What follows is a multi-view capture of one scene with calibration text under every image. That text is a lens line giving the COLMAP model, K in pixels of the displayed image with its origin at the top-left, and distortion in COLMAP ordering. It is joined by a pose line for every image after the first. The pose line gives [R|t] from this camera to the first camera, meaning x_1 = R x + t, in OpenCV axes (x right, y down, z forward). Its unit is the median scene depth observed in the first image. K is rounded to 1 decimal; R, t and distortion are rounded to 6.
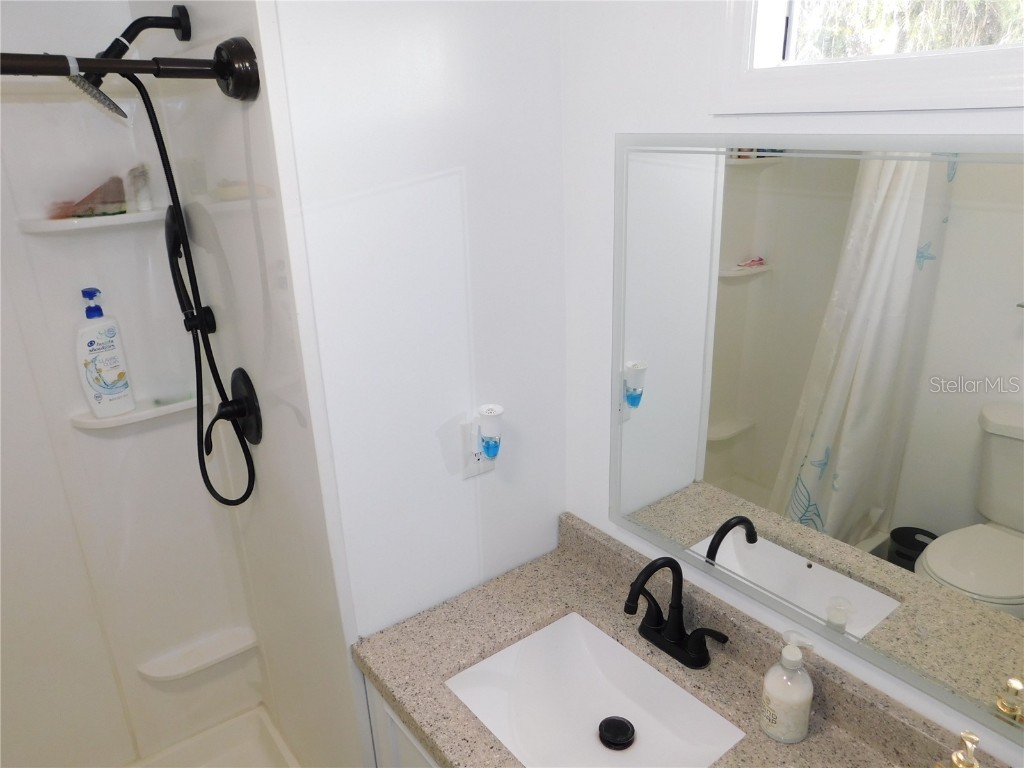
lens RADIAL K [[737.5, 0, 512.0], [0, 737.5, 384.0], [0, 0, 1]] dist [-0.041742, 0.001706]
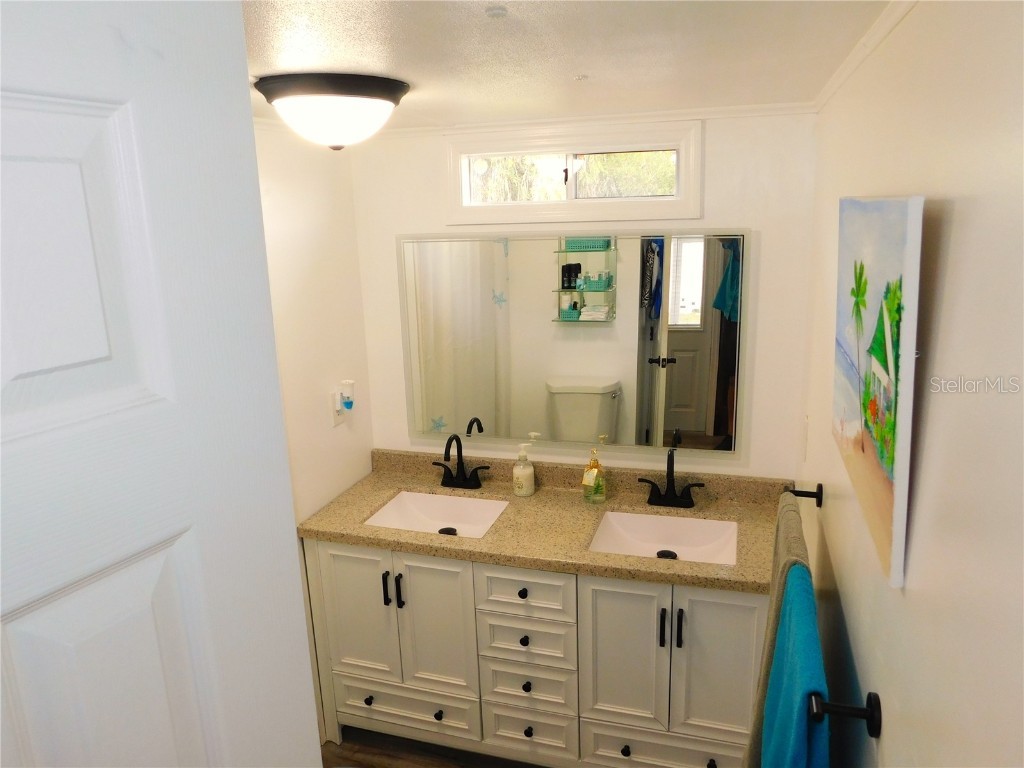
lens RADIAL K [[718.9, 0, 512.0], [0, 718.9, 384.0], [0, 0, 1]] dist [-0.000342, 0.004992]
pose [[0.818092, -0.133866, 0.559290, -0.687930], [0.202778, 0.977214, -0.062714, 0.232707], [-0.538151, 0.164718, 0.826596, -0.687953]]
